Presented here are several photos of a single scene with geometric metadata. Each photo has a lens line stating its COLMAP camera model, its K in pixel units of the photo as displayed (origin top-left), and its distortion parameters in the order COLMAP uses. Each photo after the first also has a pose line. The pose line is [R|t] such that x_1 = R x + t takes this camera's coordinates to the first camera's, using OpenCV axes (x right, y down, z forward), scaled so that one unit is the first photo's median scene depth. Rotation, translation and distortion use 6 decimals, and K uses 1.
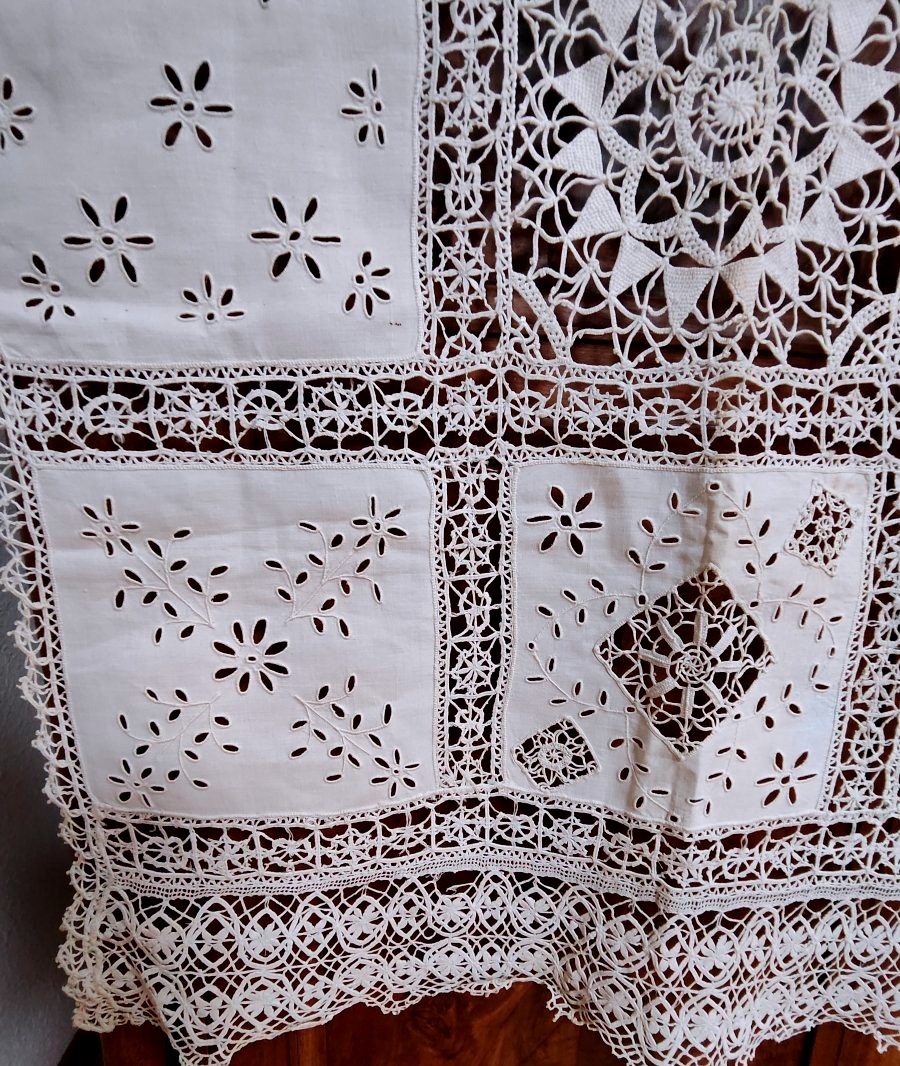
lens RADIAL K [[445.2, 0, 470.2], [0, 445.2, 540.1], [0, 0, 1]] dist [-0.005673, 0.002532]
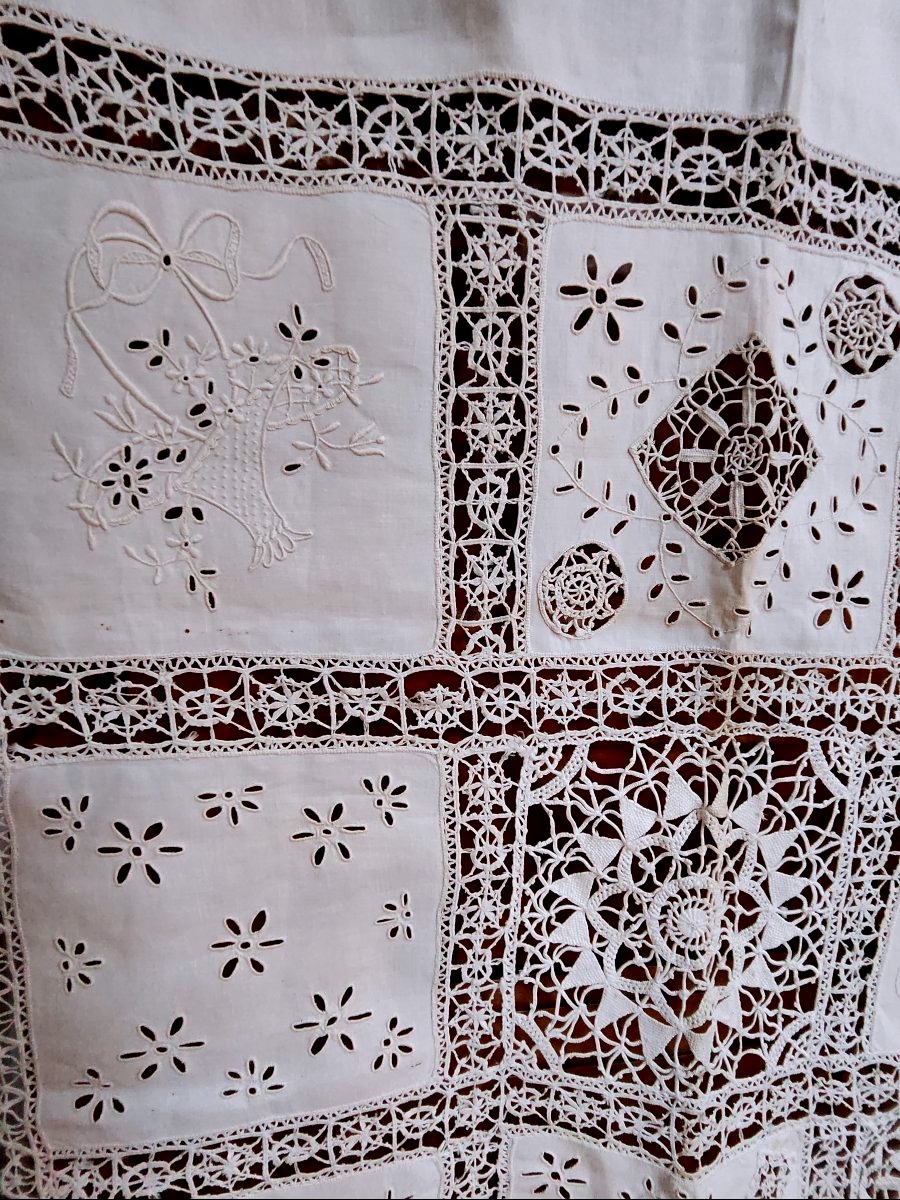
lens RADIAL K [[410.6, 0, 456.8], [0, 410.6, 594.1], [0, 0, 1]] dist [-0.004166, 0.002368]
pose [[0.996331, 0.012035, 0.084737, -0.166537], [-0.006396, 0.997766, -0.066496, -1.630922], [-0.085348, 0.065710, 0.994182, -0.152517]]
